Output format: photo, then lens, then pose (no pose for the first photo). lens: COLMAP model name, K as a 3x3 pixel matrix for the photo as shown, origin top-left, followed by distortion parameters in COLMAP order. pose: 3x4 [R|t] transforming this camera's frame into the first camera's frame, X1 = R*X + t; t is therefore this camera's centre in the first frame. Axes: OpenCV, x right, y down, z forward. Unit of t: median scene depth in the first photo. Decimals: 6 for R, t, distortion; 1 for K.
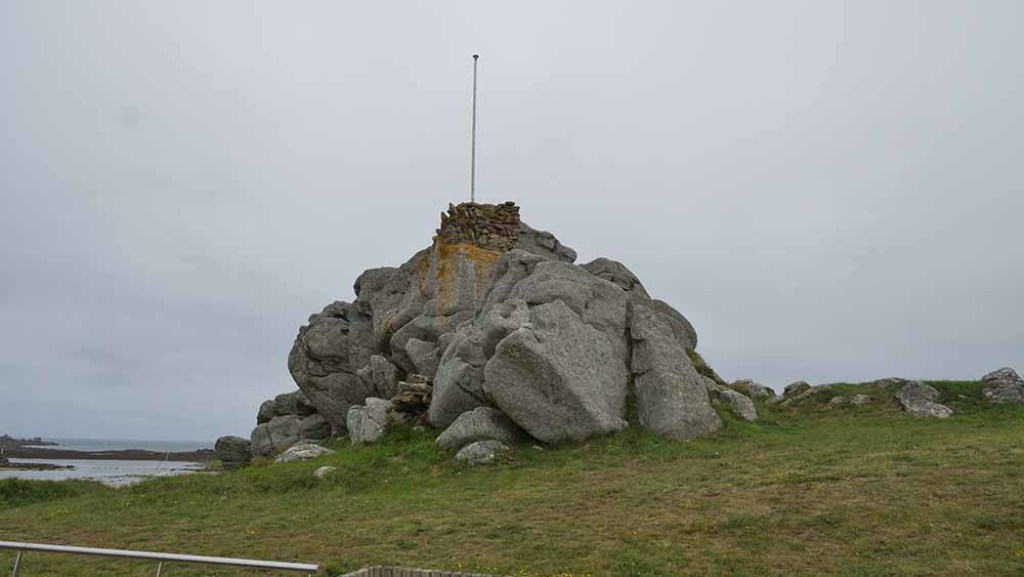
lens RADIAL K [[686.4, 0, 508.7], [0, 686.4, 295.2], [0, 0, 1]] dist [-0.012625, 0.000693]
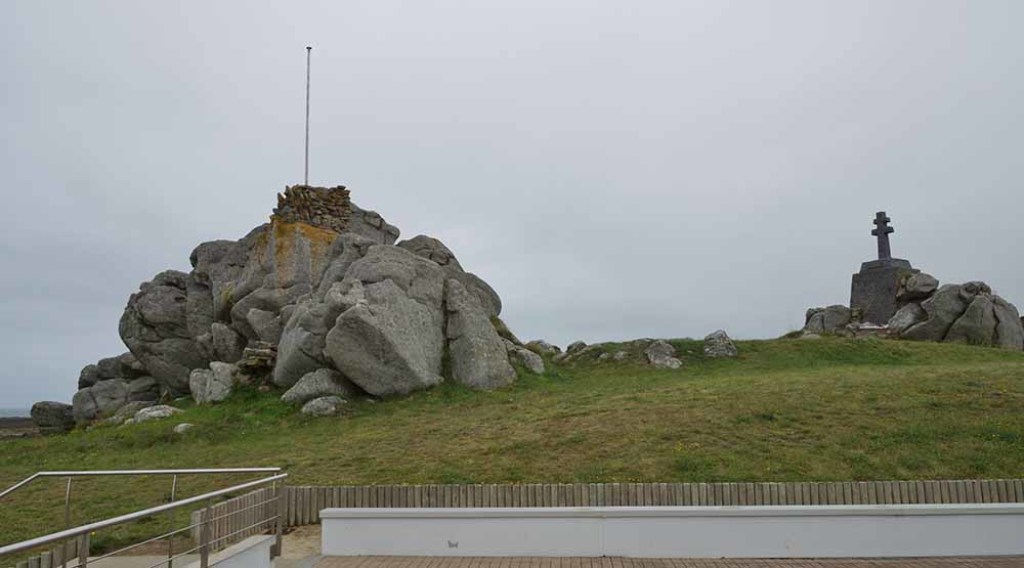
lens RADIAL K [[686.2, 0, 504.9], [0, 686.2, 304.2], [0, 0, 1]] dist [-0.010974, 0.003364]
pose [[0.965252, -0.000958, 0.261319, -0.039678], [-0.020154, 0.996742, 0.078097, -0.042597], [-0.260543, -0.080650, 0.962088, -0.193733]]
